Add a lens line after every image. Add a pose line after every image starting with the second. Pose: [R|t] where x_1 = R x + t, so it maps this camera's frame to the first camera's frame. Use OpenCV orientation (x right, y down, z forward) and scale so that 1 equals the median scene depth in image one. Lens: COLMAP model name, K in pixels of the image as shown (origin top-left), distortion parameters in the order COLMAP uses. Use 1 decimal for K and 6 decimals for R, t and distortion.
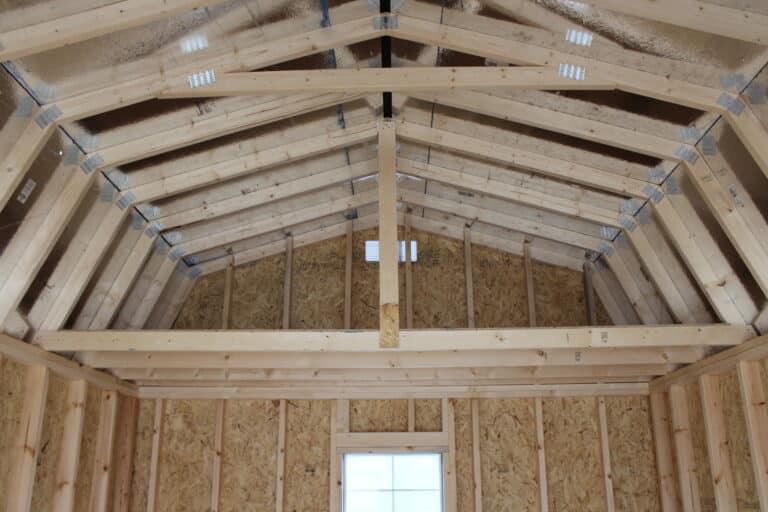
lens RADIAL K [[647.7, 0, 377.5], [0, 647.7, 273.4], [0, 0, 1]] dist [-0.161946, 0.141973]
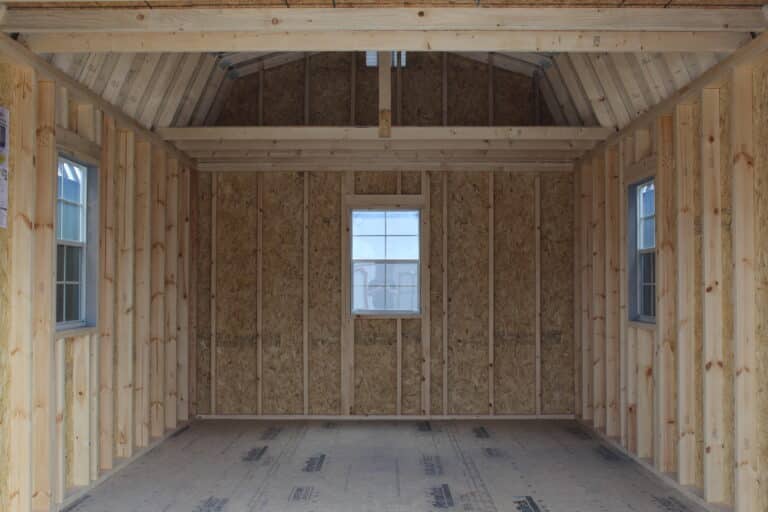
lens RADIAL K [[880.0, 0, 383.8], [0, 880.0, 267.9], [0, 0, 1]] dist [-0.097474, 0.001436]
pose [[0.999670, 0.003772, 0.025403, -0.028334], [-0.010900, 0.957966, 0.286674, -0.148367], [-0.023254, -0.286857, 0.957691, -0.877015]]
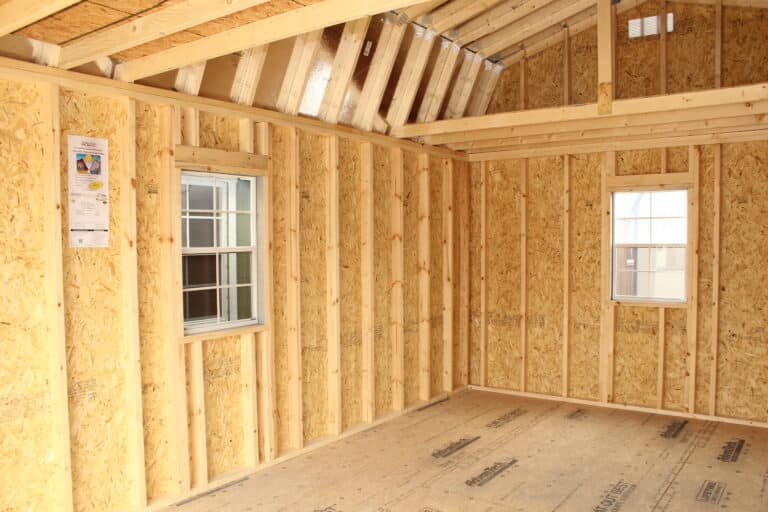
lens RADIAL K [[647.7, 0, 377.5], [0, 647.7, 273.4], [0, 0, 1]] dist [-0.161946, 0.141973]
pose [[0.825058, 0.025789, -0.564459, 0.293925], [0.180605, 0.934520, 0.306683, -0.055865], [0.535407, -0.354976, 0.766376, -0.345194]]
